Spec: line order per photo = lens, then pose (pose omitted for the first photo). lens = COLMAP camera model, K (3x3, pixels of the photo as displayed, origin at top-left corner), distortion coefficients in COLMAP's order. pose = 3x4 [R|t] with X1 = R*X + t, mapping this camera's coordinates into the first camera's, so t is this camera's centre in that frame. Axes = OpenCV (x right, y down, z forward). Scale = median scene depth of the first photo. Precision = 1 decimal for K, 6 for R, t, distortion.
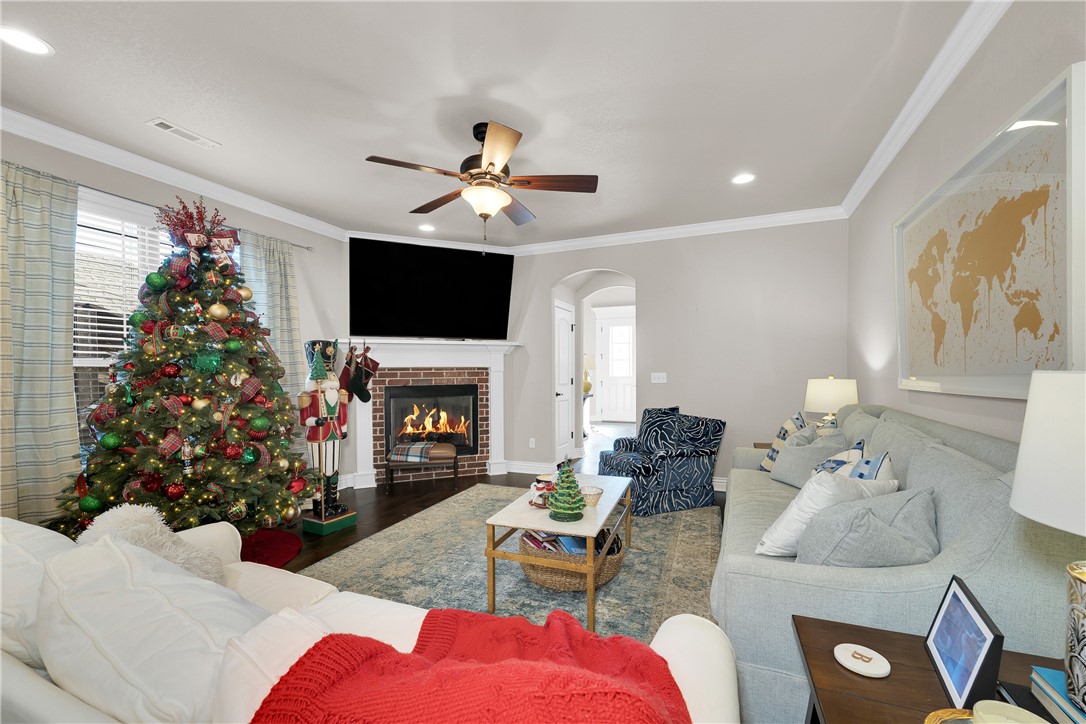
lens RADIAL K [[438.0, 0, 559.2], [0, 438.0, 377.7], [0, 0, 1]] dist [0.000190, -0.000037]
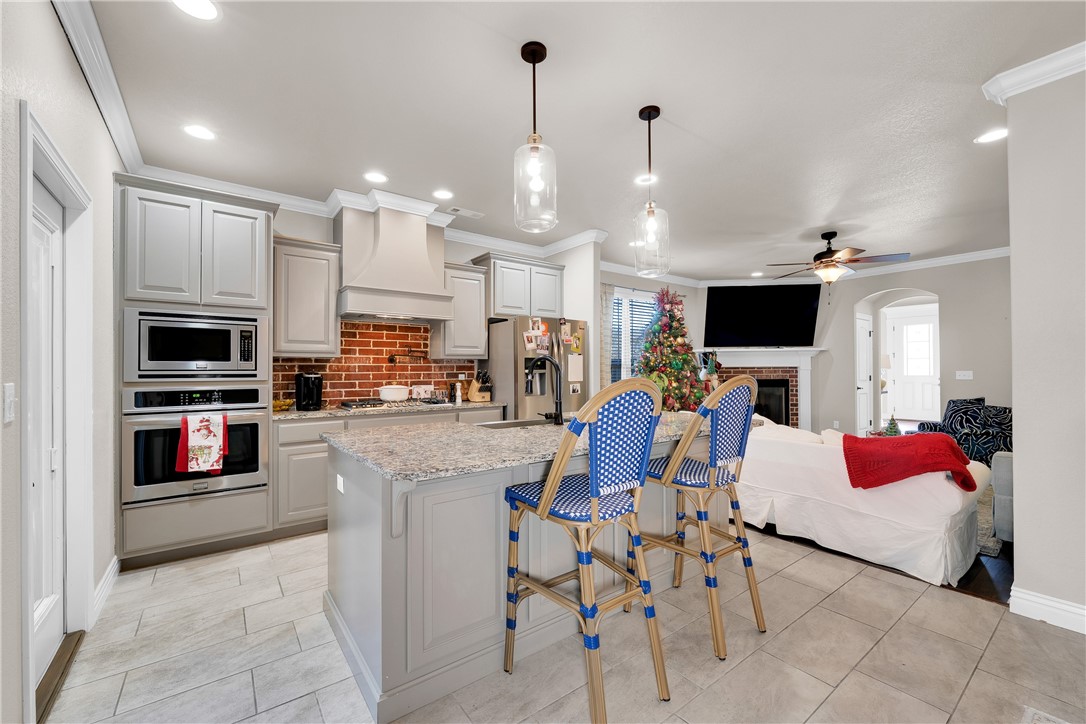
lens RADIAL K [[456.3, 0, 538.8], [0, 456.3, 365.7], [0, 0, 1]] dist [-0.001421, -0.000582]
pose [[0.855460, -0.002695, -0.517862, -0.146763], [-0.009504, 0.999736, -0.020902, 0.013196], [0.517782, 0.022802, 0.855209, -0.790741]]
